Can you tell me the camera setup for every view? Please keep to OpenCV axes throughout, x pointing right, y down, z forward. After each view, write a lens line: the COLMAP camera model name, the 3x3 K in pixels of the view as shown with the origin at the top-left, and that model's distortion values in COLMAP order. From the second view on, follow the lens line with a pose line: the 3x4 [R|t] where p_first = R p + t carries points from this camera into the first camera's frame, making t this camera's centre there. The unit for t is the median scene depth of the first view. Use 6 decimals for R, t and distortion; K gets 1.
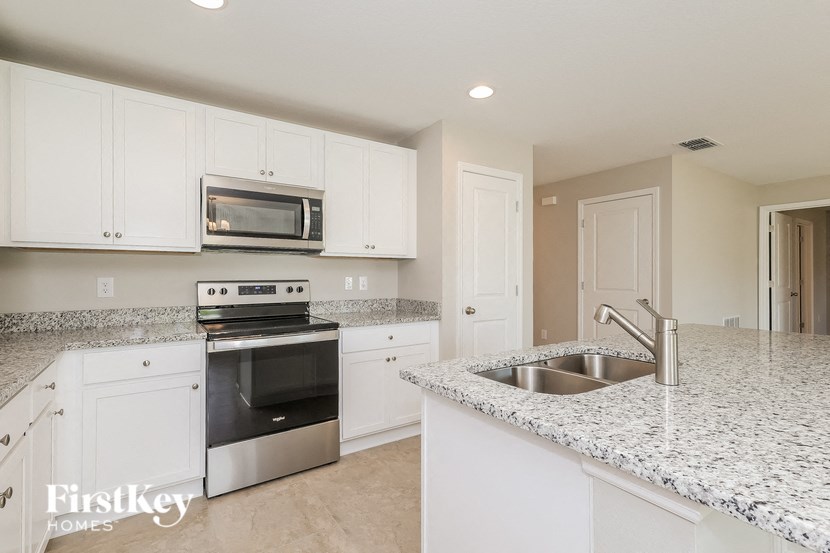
lens RADIAL K [[403.6, 0, 415.0], [0, 403.6, 276.5], [0, 0, 1]] dist [0.002316, 0.000246]
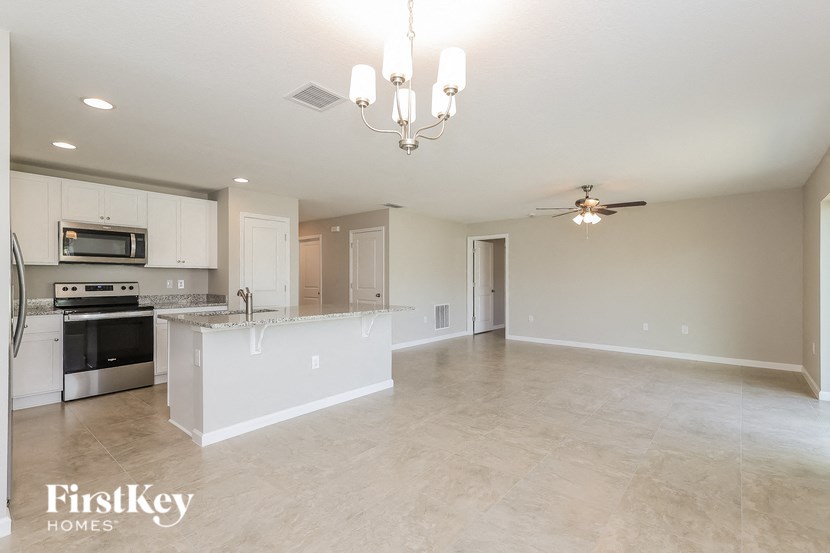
lens RADIAL K [[395.2, 0, 409.2], [0, 395.2, 281.3], [0, 0, 1]] dist [0.017902, -0.000031]
pose [[0.964437, -0.001877, 0.264307, 0.388897], [0.001661, 0.999998, 0.001039, 0.006690], [-0.264309, -0.000563, 0.964438, -0.881778]]
